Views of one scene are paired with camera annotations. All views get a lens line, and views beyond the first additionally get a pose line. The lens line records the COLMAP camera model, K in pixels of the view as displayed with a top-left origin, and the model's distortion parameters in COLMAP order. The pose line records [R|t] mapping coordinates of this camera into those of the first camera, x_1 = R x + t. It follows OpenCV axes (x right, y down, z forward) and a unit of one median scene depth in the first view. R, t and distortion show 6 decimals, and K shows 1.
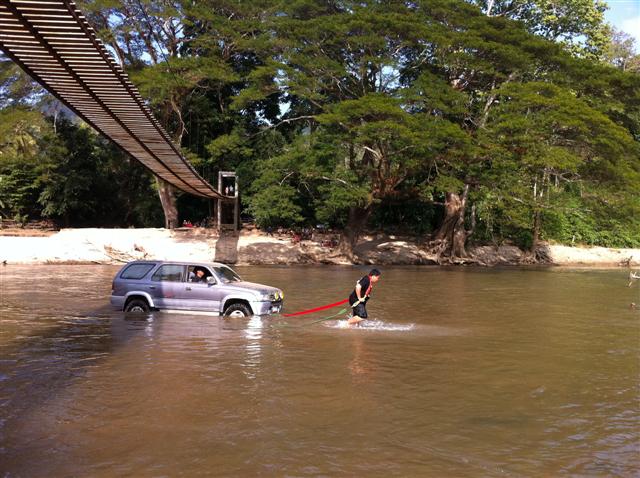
lens RADIAL K [[581.4, 0, 321.3], [0, 581.4, 260.0], [0, 0, 1]] dist [0.074706, -0.293888]
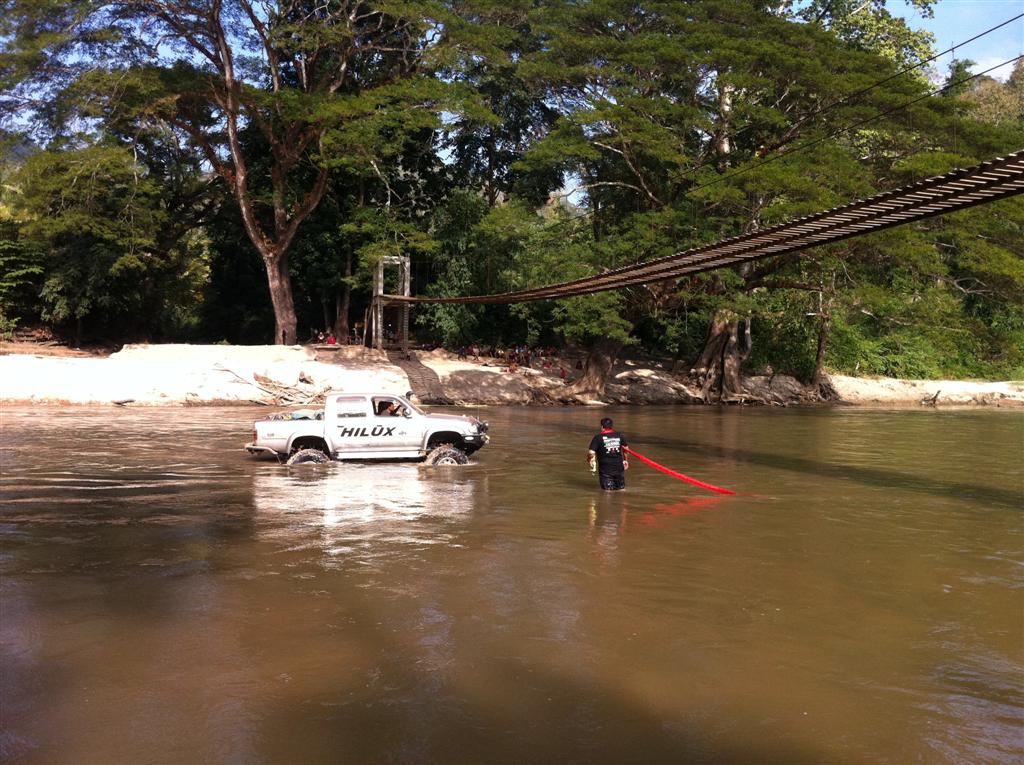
lens RADIAL K [[937.2, 0, 506.6], [0, 937.2, 403.6], [0, 0, 1]] dist [0.052251, -0.235102]
pose [[0.980238, -0.000077, 0.197822, -0.234723], [-0.002650, 0.999905, 0.013519, -0.006546], [-0.197804, -0.013776, 0.980145, -0.019769]]
